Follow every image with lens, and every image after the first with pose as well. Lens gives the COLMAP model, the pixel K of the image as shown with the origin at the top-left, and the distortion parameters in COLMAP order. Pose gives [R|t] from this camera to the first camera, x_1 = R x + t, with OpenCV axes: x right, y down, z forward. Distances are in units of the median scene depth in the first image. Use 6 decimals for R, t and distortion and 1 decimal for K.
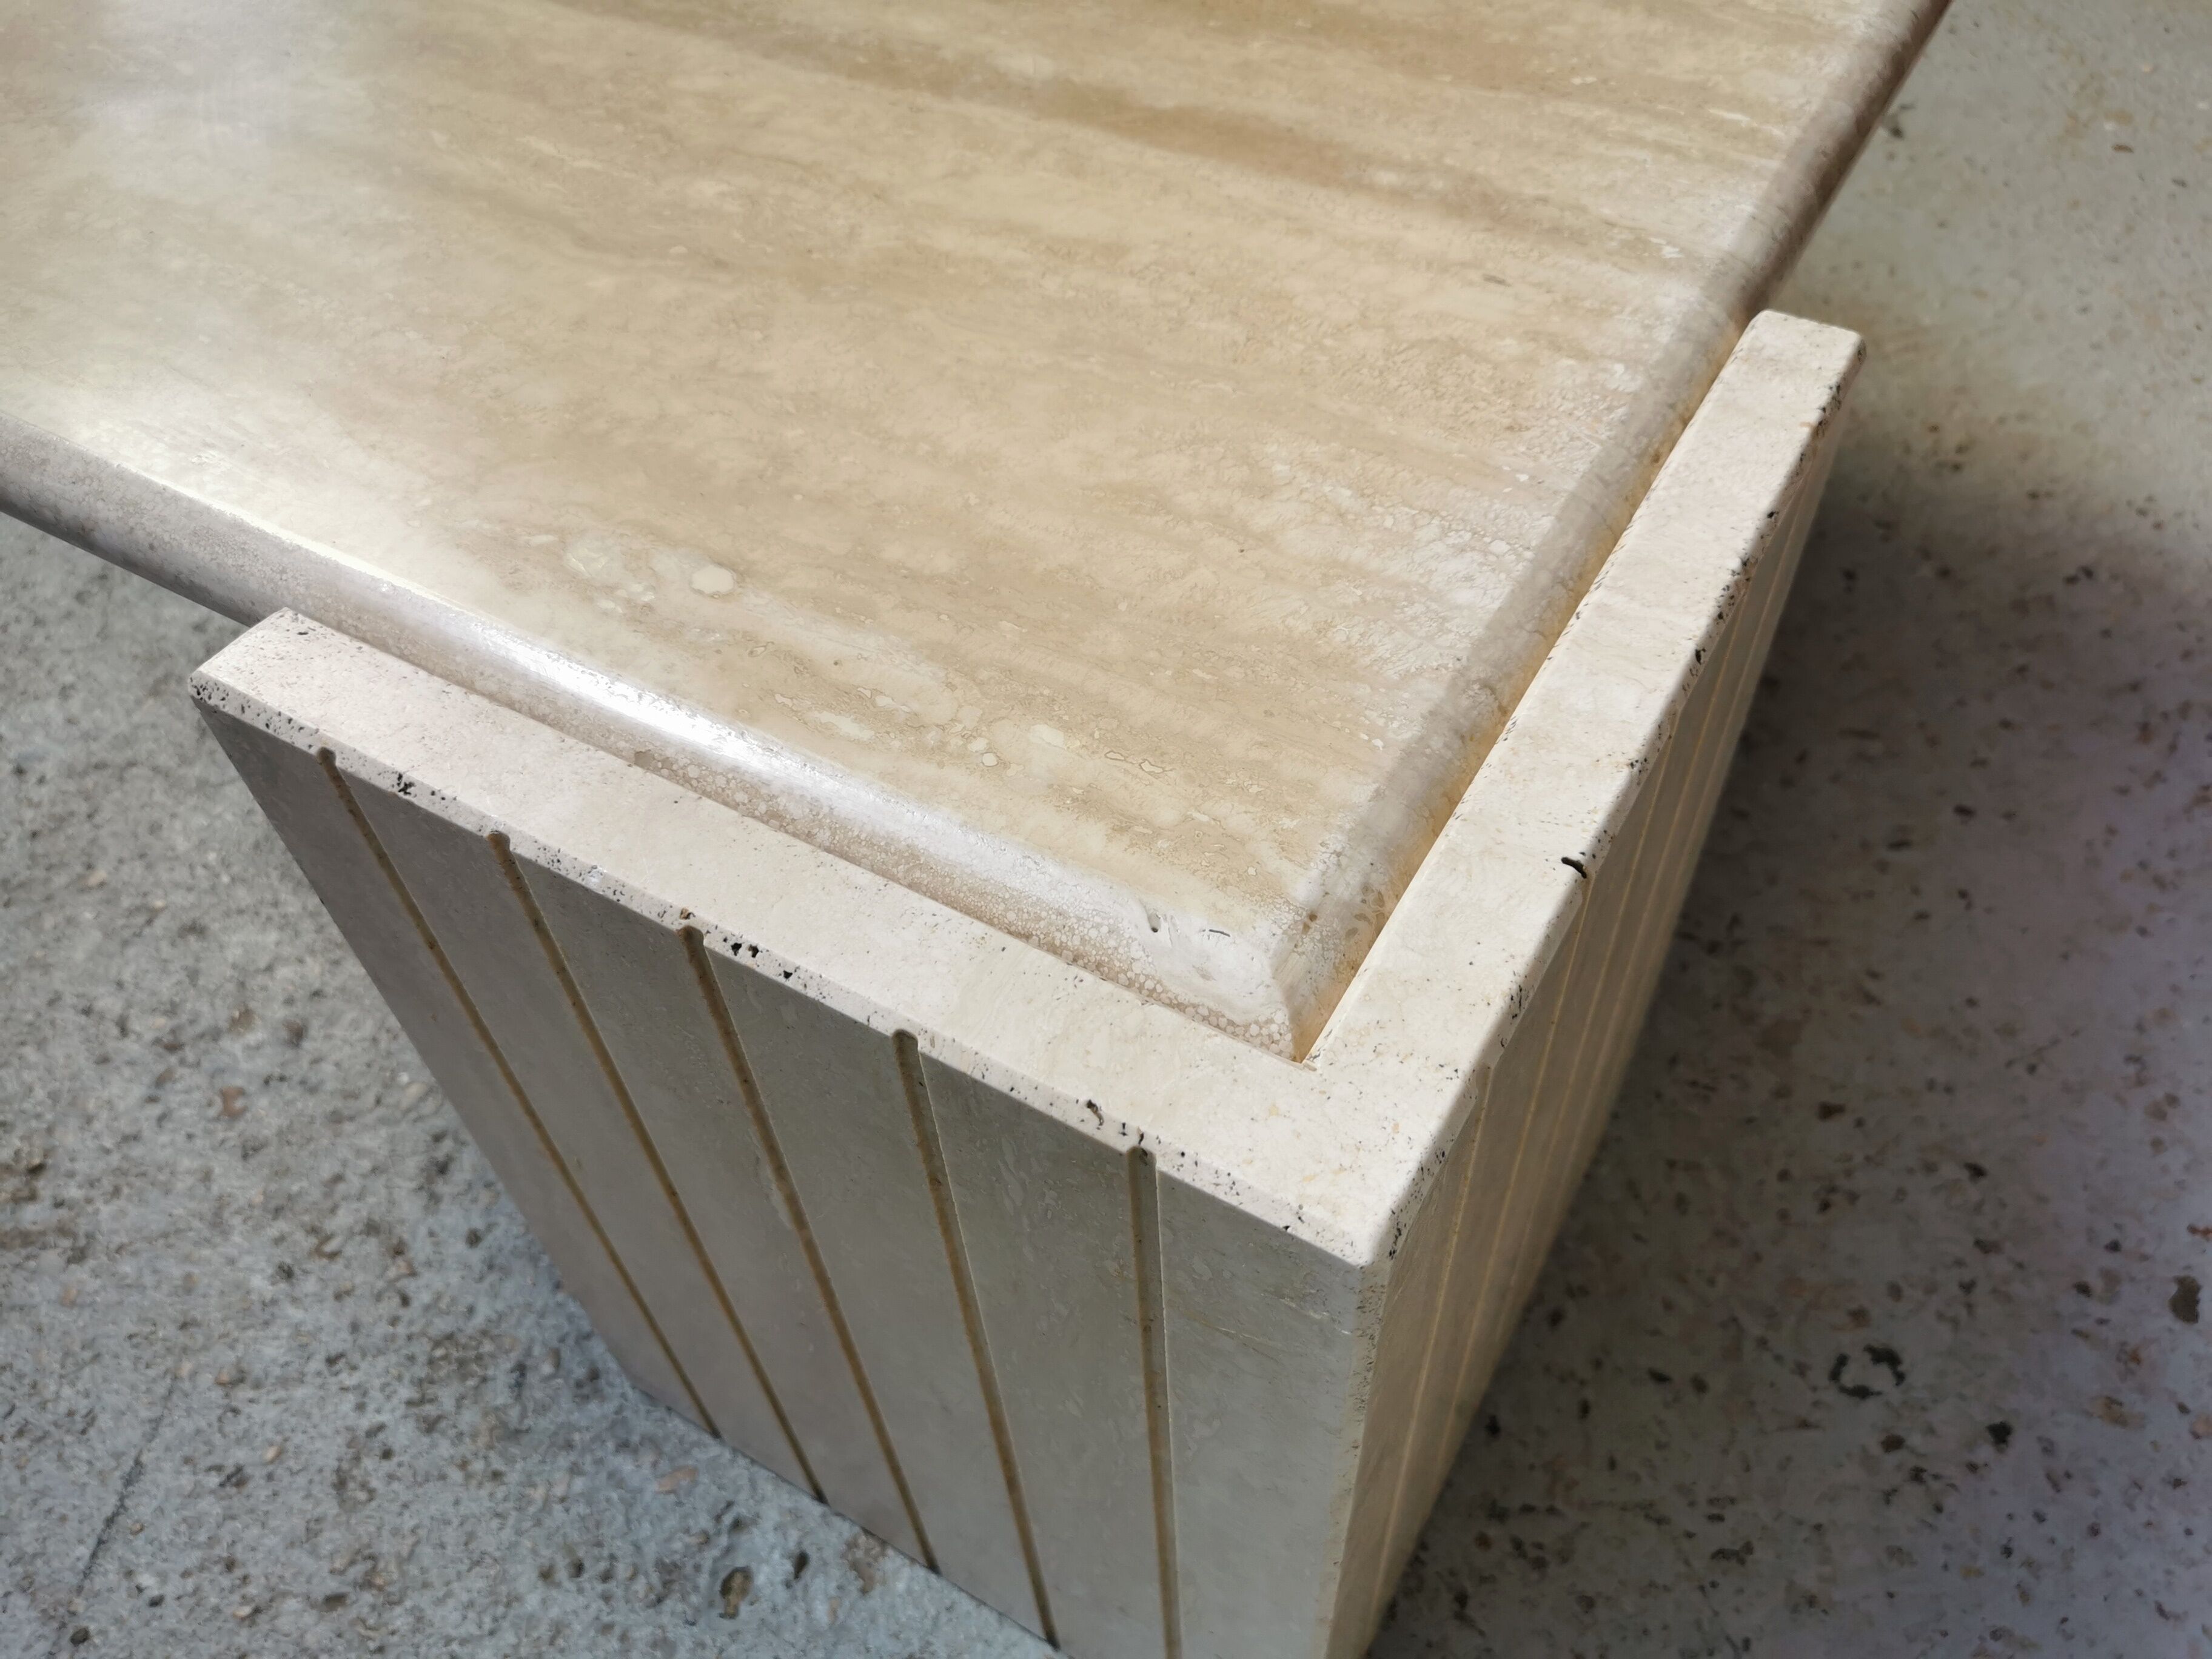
lens RADIAL K [[1736.7, 0, 1112.1], [0, 1736.7, 825.6], [0, 0, 1]] dist [0.042569, -0.055994]
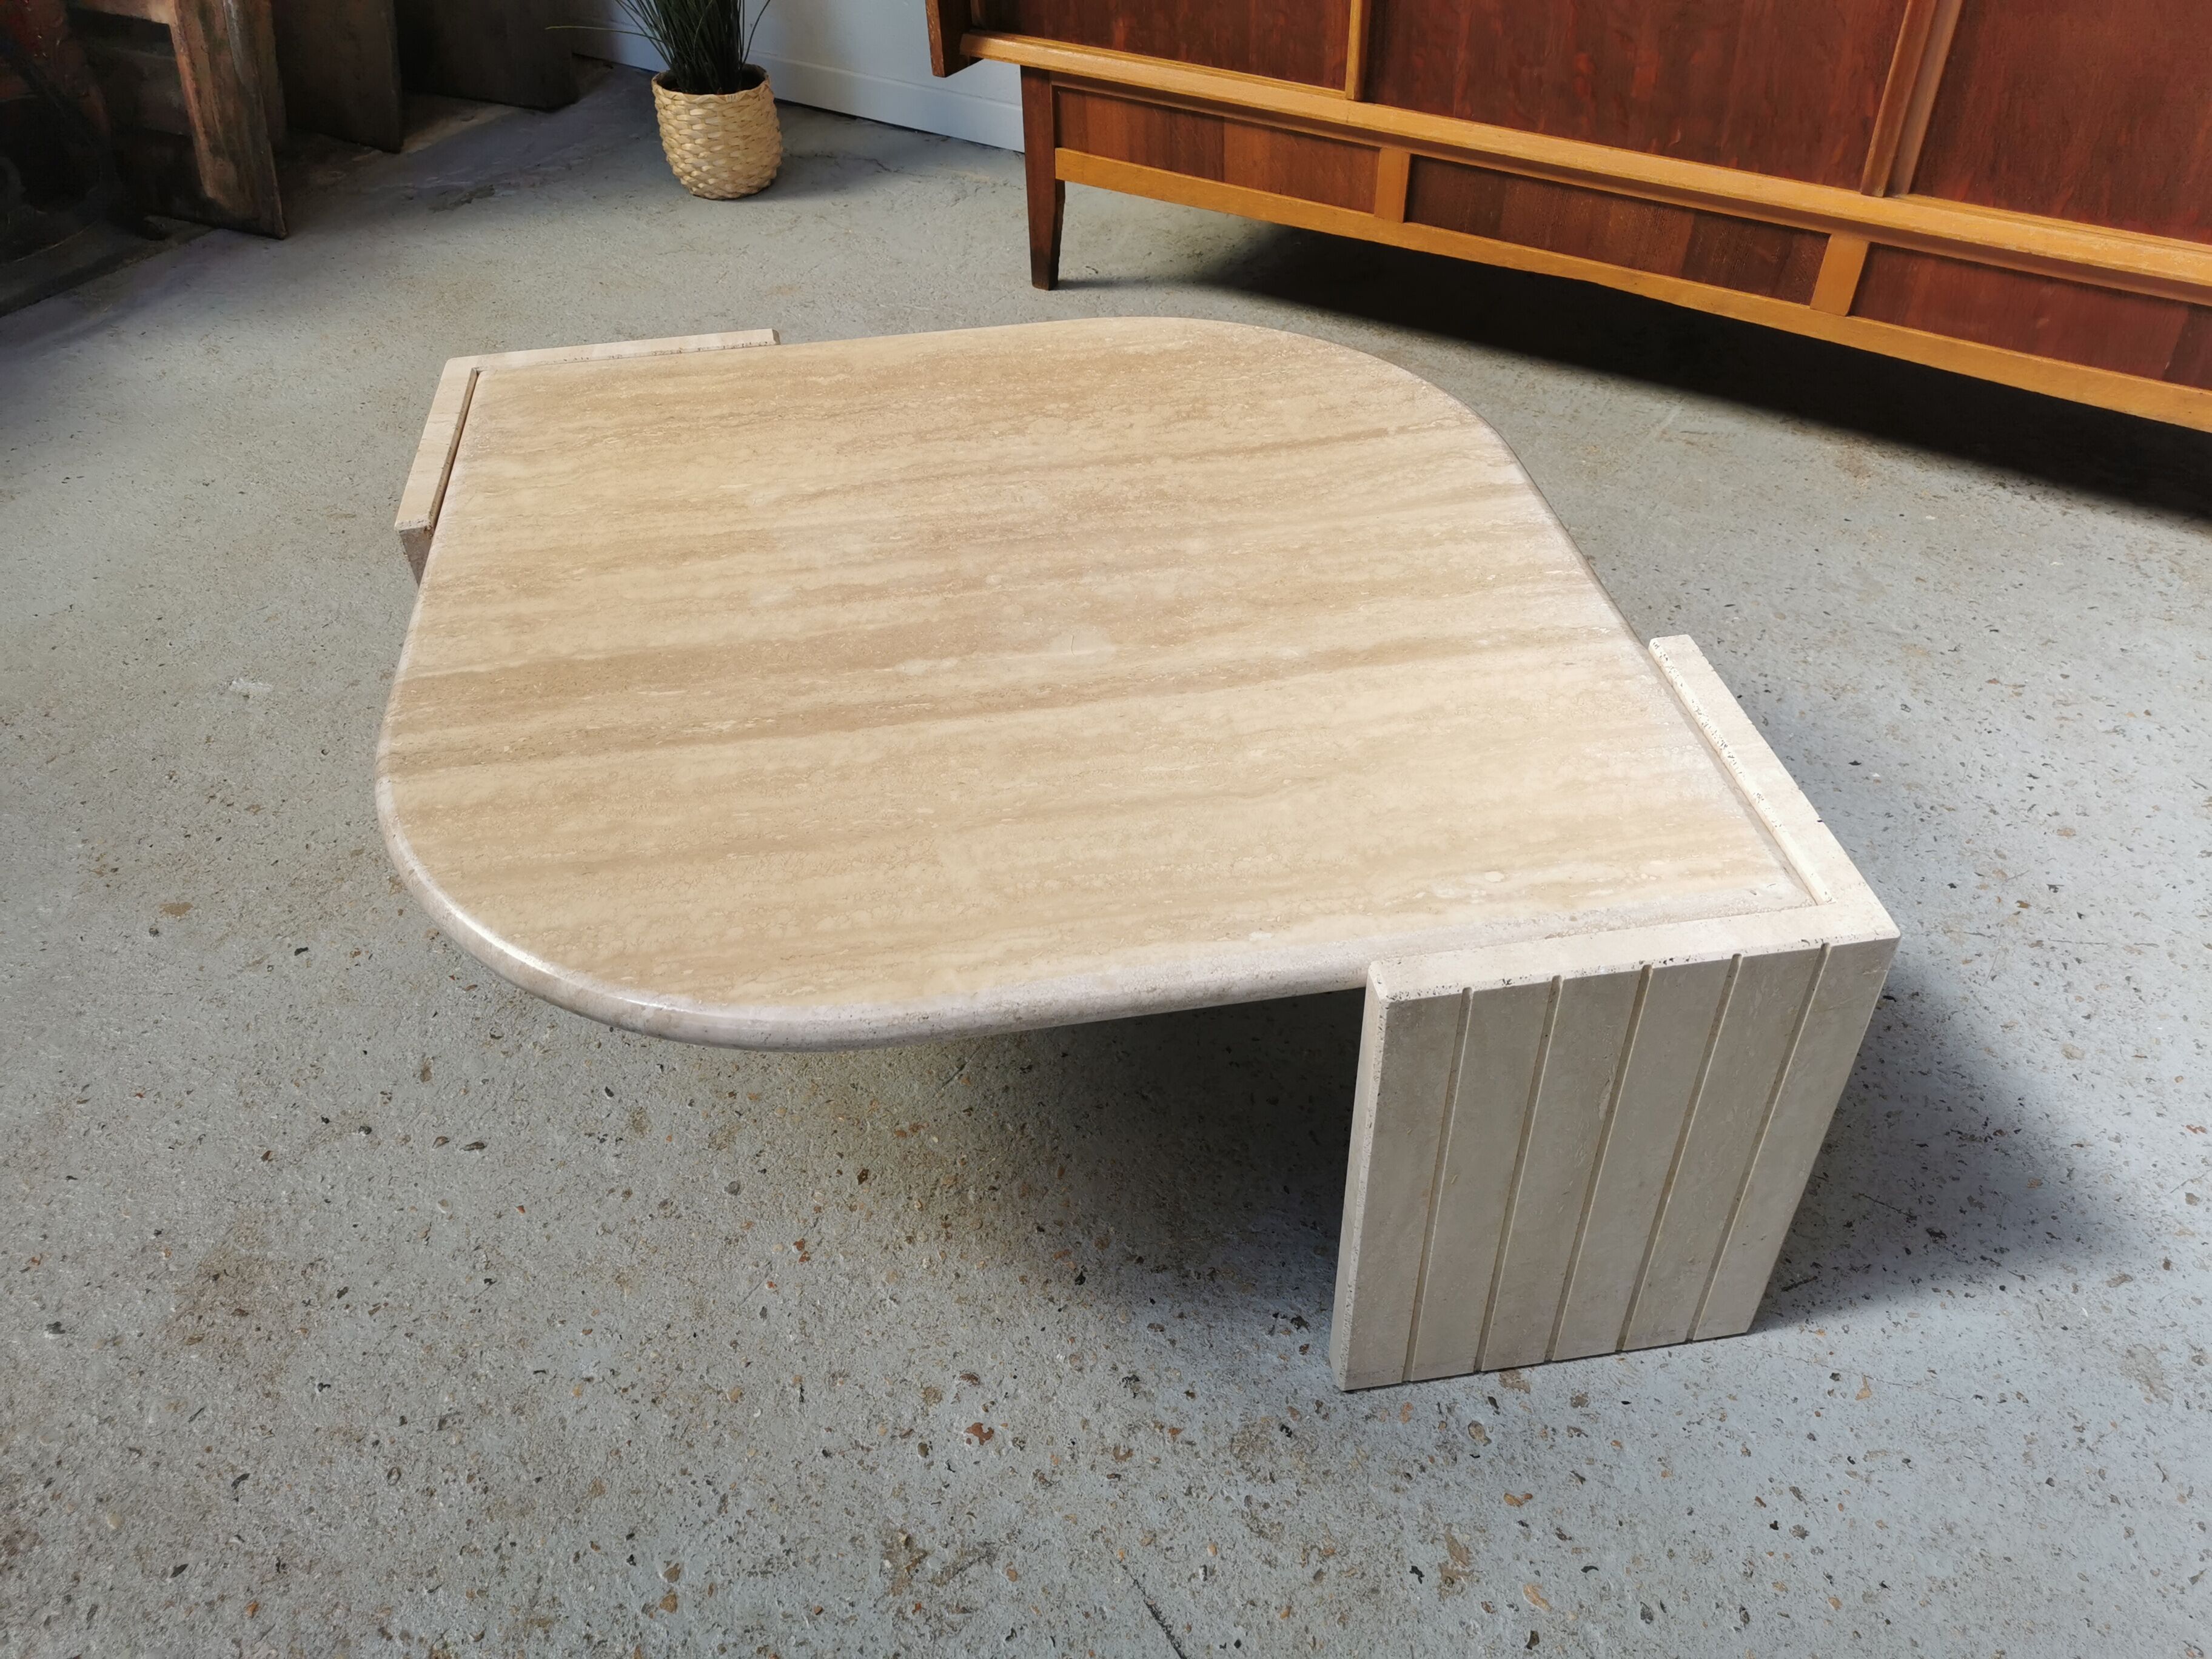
lens RADIAL K [[1701.2, 0, 1105.4], [0, 1701.2, 832.7], [0, 0, 1]] dist [0.067929, -0.076578]
pose [[0.778618, -0.393115, 0.489096, -1.524317], [0.473035, 0.879849, -0.045863, -0.289027], [-0.412301, 0.267069, 0.871023, -0.761623]]
